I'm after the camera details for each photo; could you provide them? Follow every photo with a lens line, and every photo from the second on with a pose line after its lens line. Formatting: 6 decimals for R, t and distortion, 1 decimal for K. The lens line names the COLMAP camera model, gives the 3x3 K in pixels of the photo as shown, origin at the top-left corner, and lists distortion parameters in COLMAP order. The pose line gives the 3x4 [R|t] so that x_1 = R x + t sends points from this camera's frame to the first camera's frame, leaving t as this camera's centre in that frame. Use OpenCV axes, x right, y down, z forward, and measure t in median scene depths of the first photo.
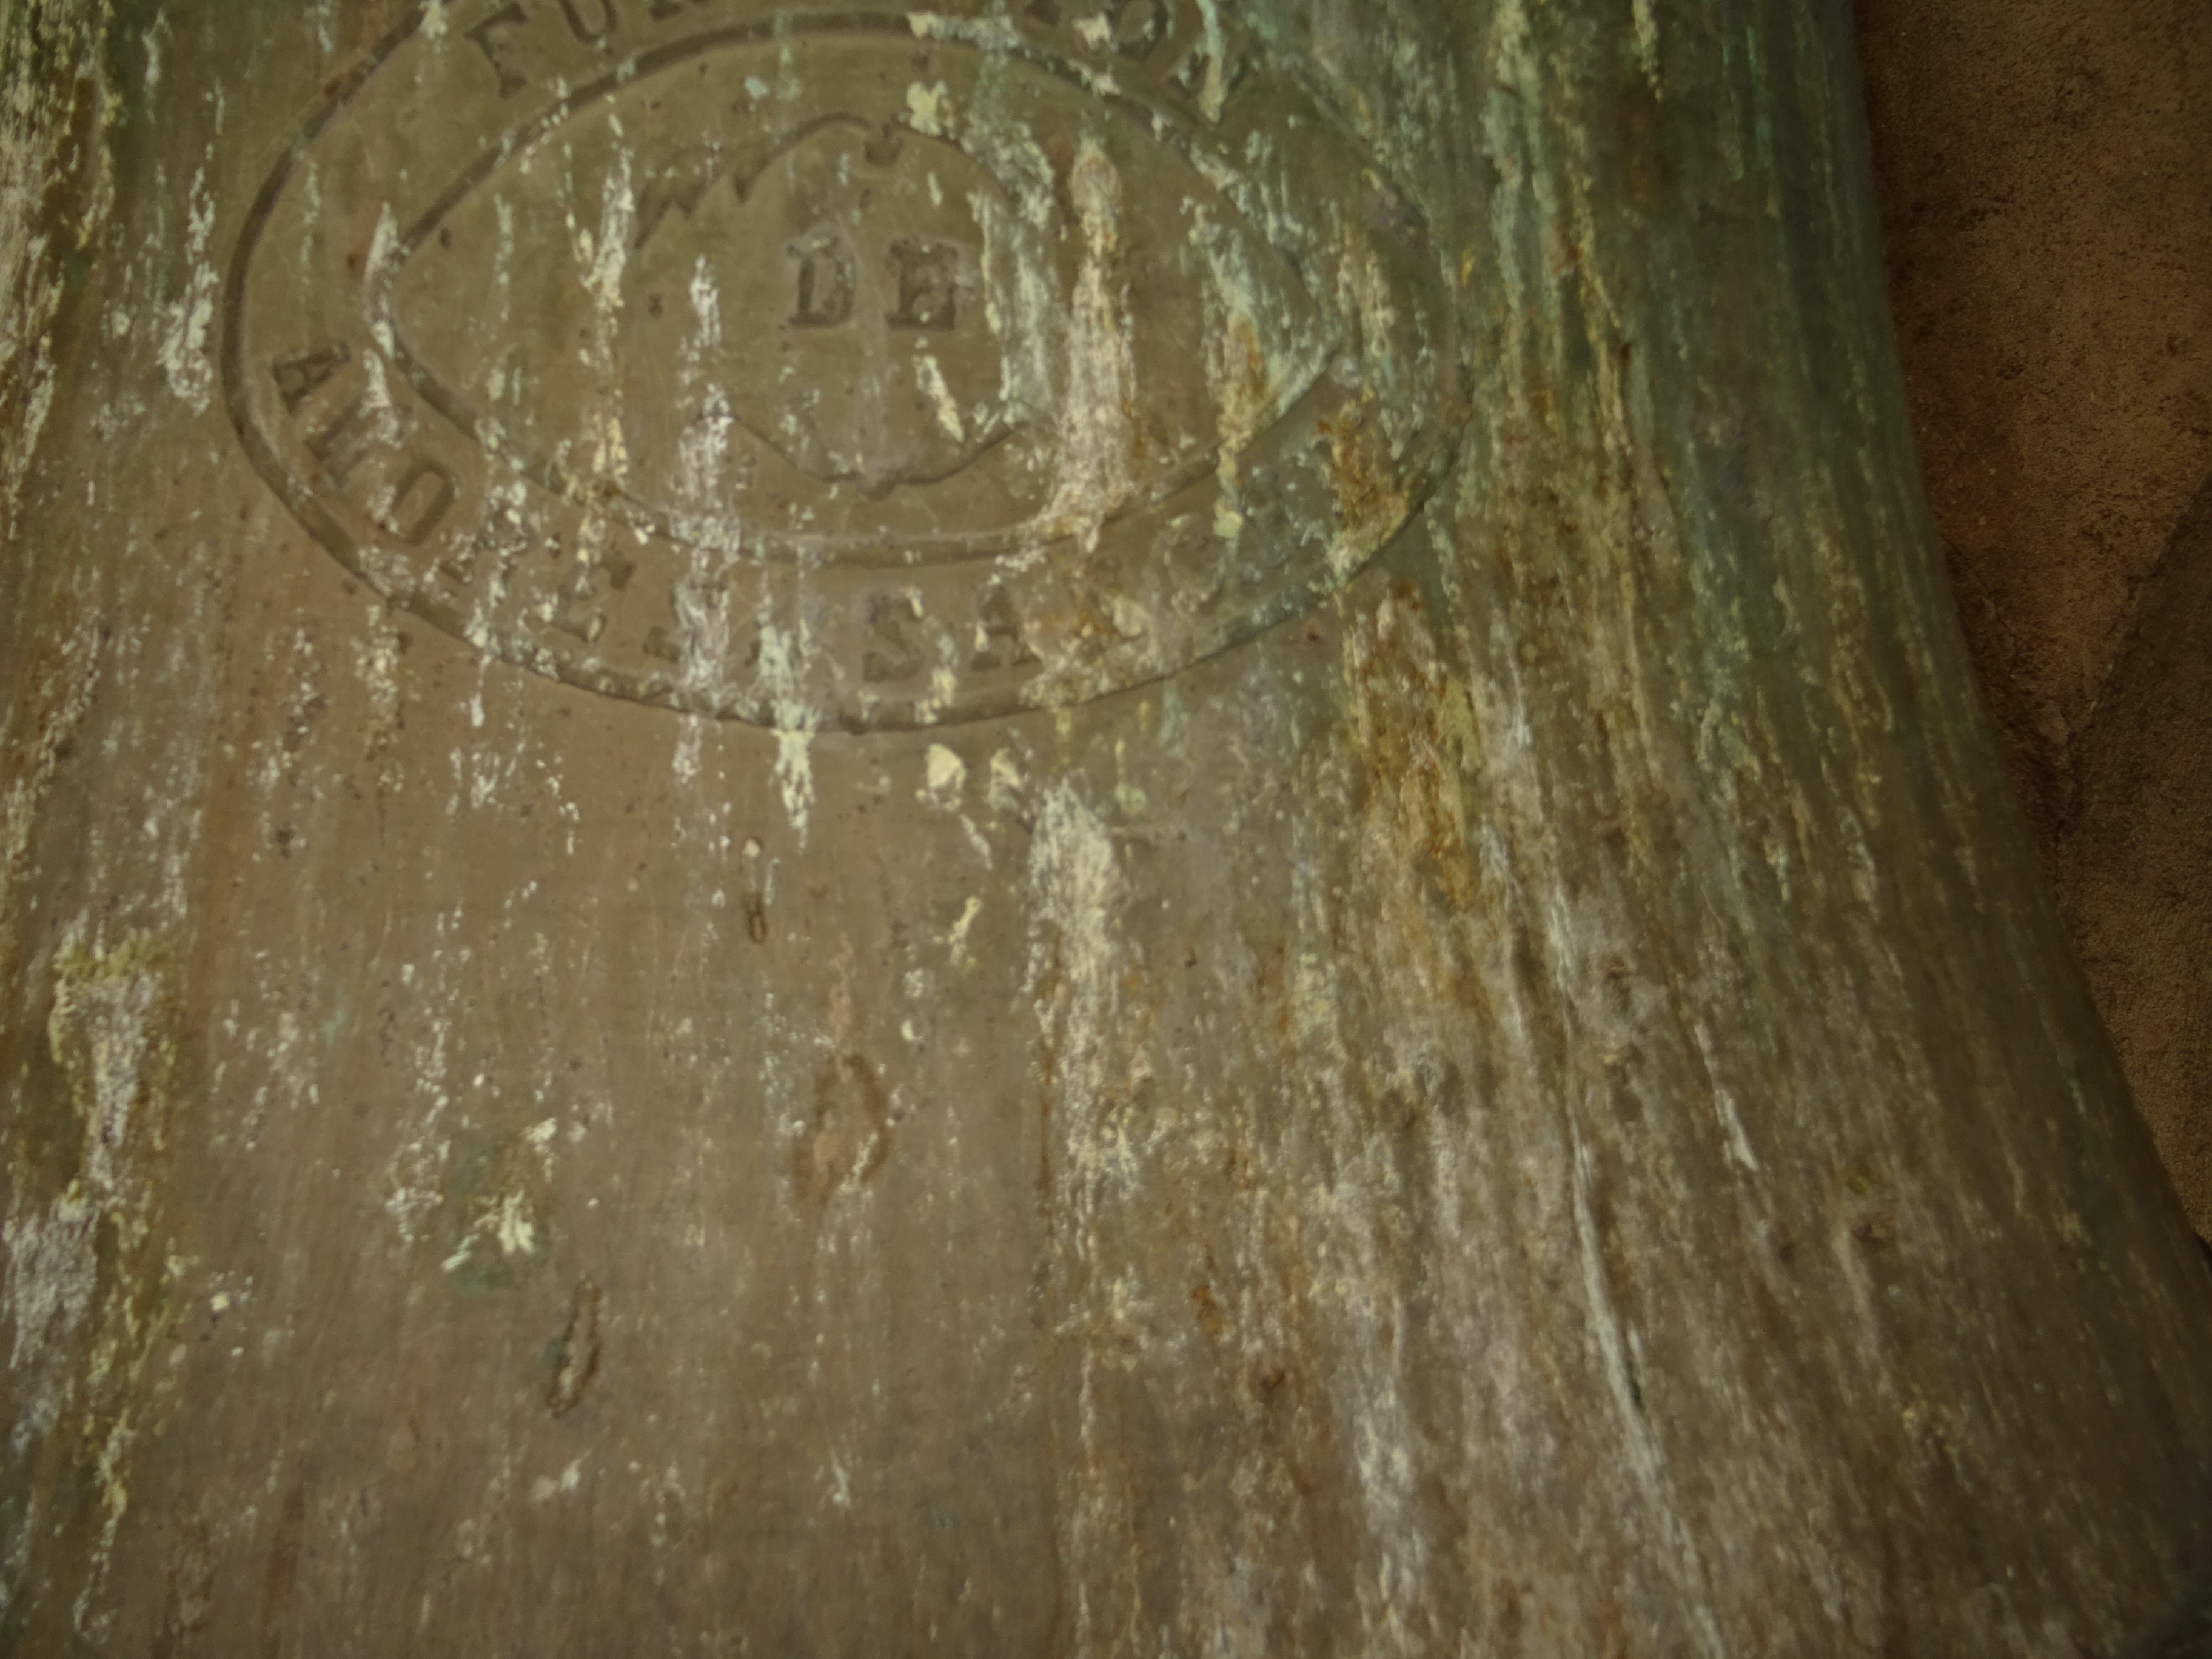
lens RADIAL K [[1527.2, 0, 1098.8], [0, 1527.2, 790.2], [0, 0, 1]] dist [-0.009614, -0.004926]
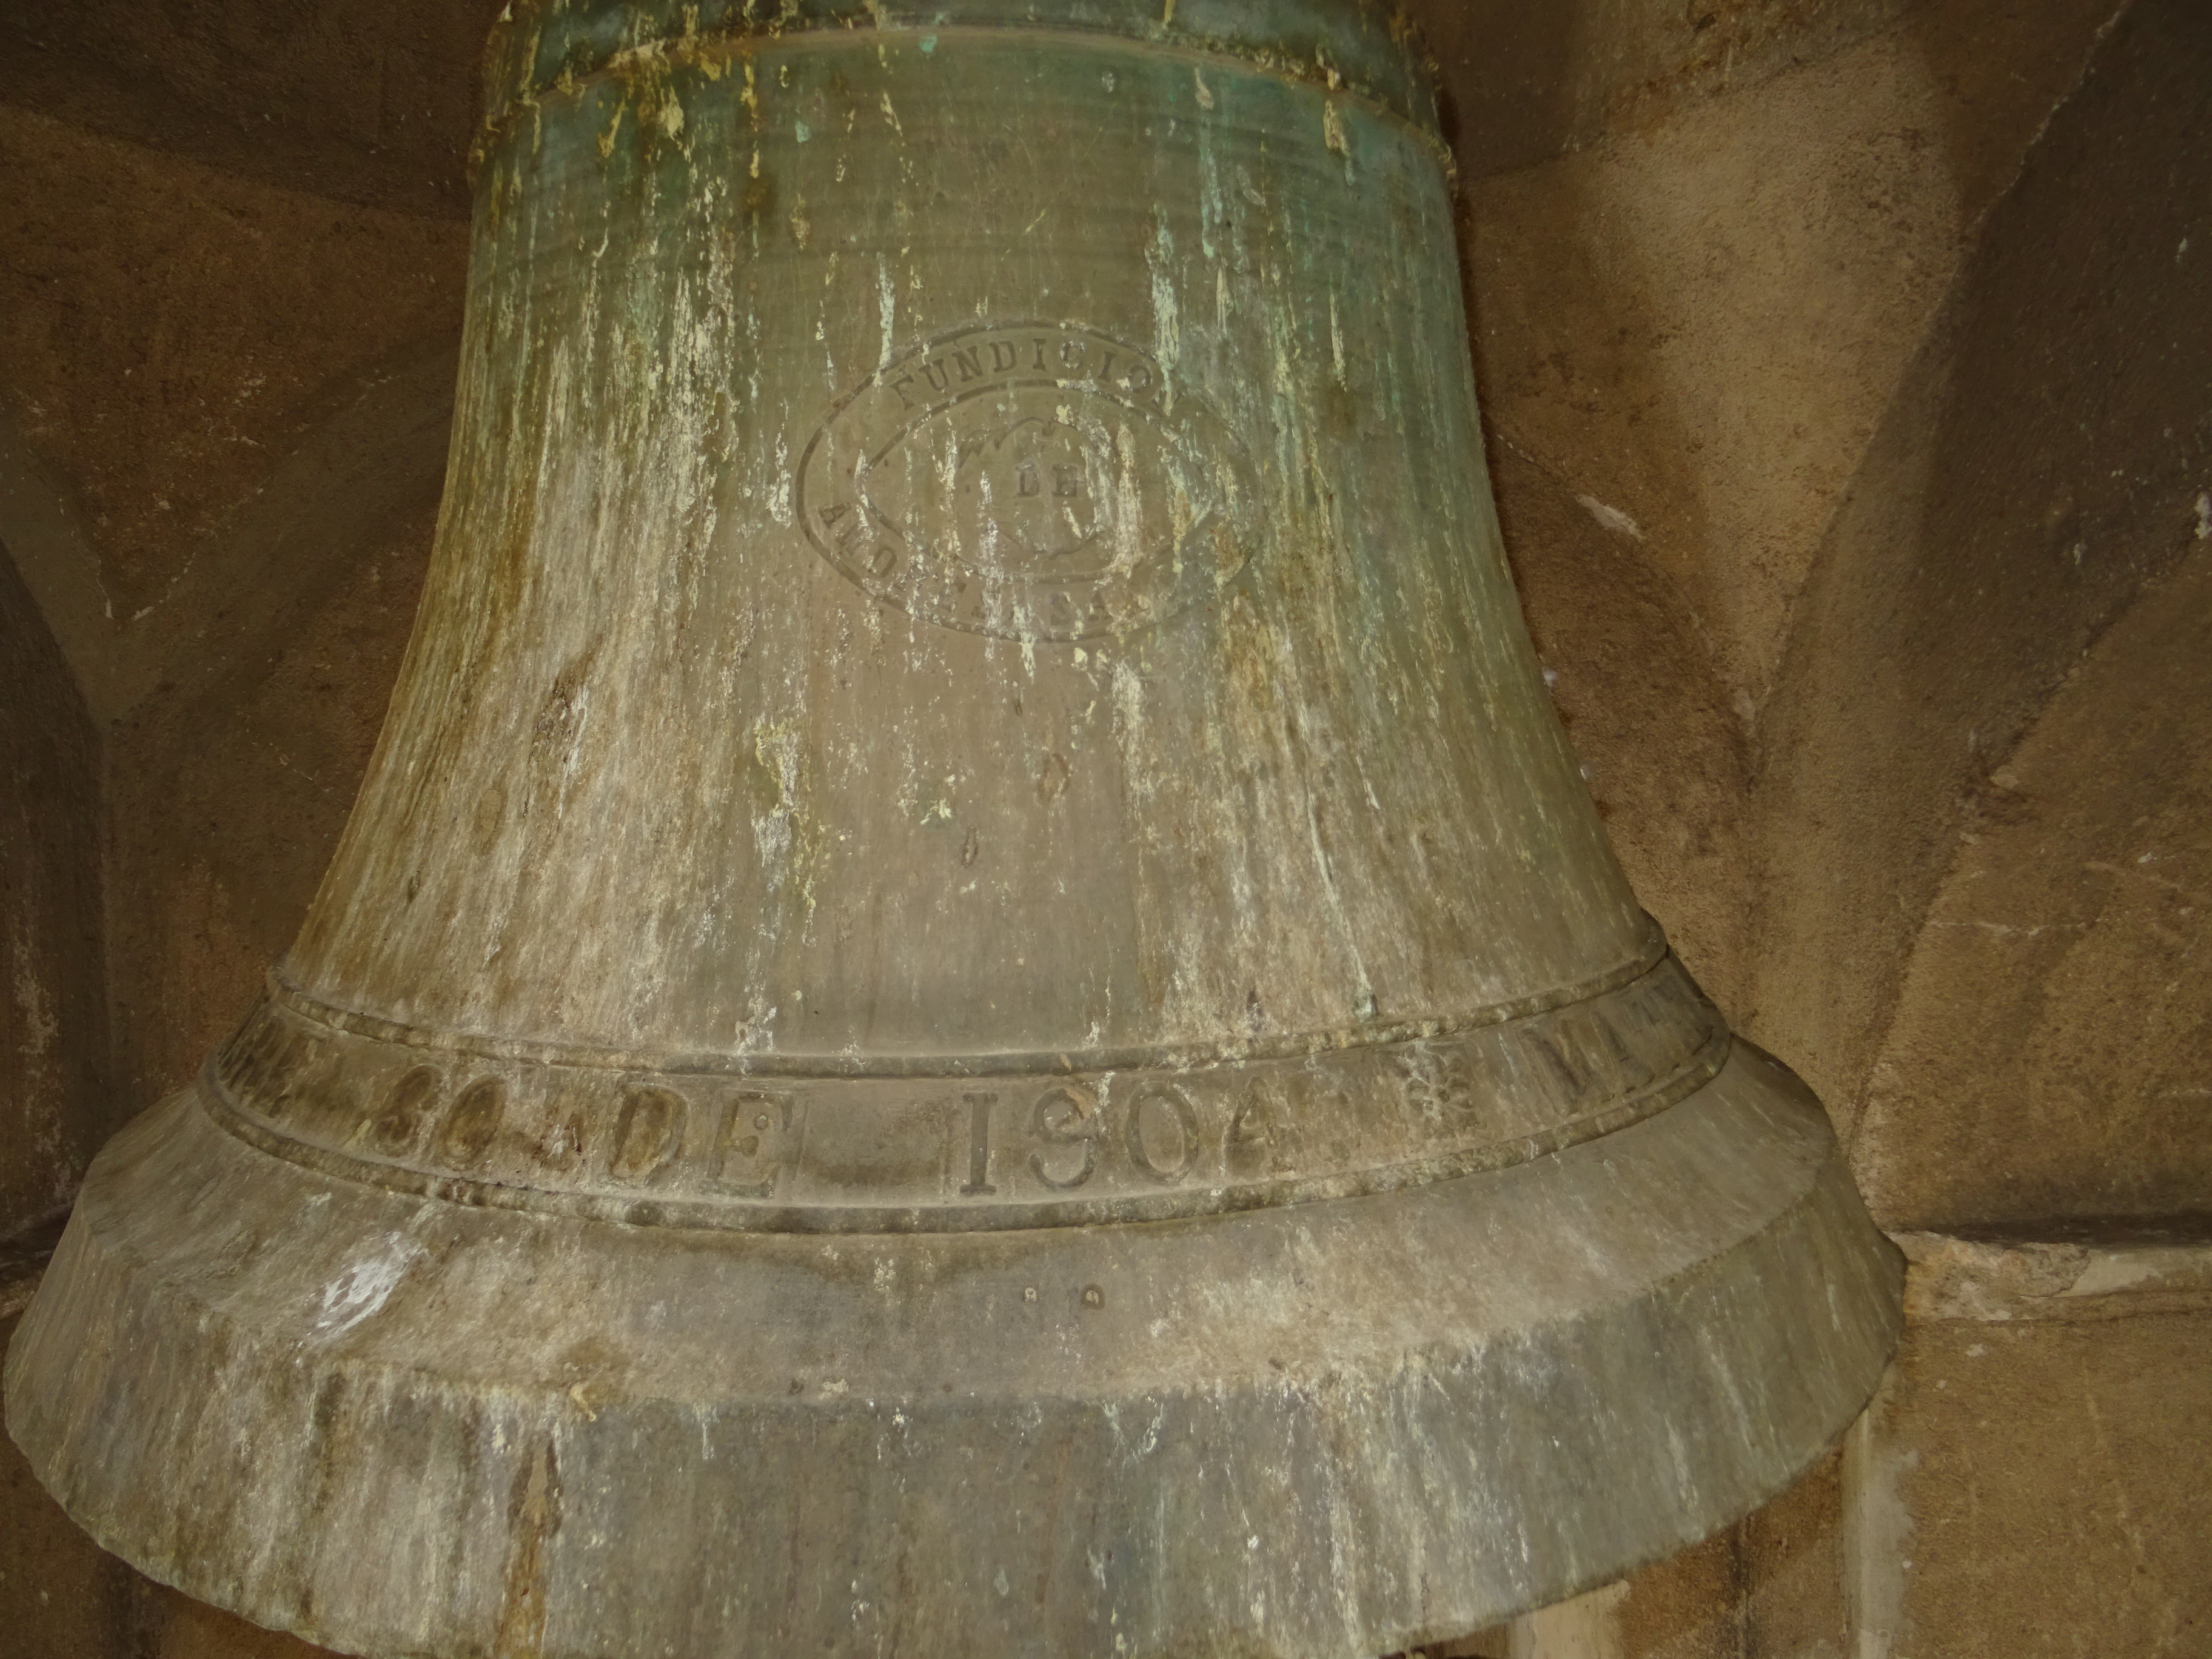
lens RADIAL K [[1527.2, 0, 1098.8], [0, 1527.2, 790.2], [0, 0, 1]] dist [-0.009614, -0.004926]
pose [[0.996786, -0.017166, 0.078250, -0.275862], [0.018812, 0.999616, -0.020342, 0.273748], [-0.077871, 0.021749, 0.996726, -1.690714]]
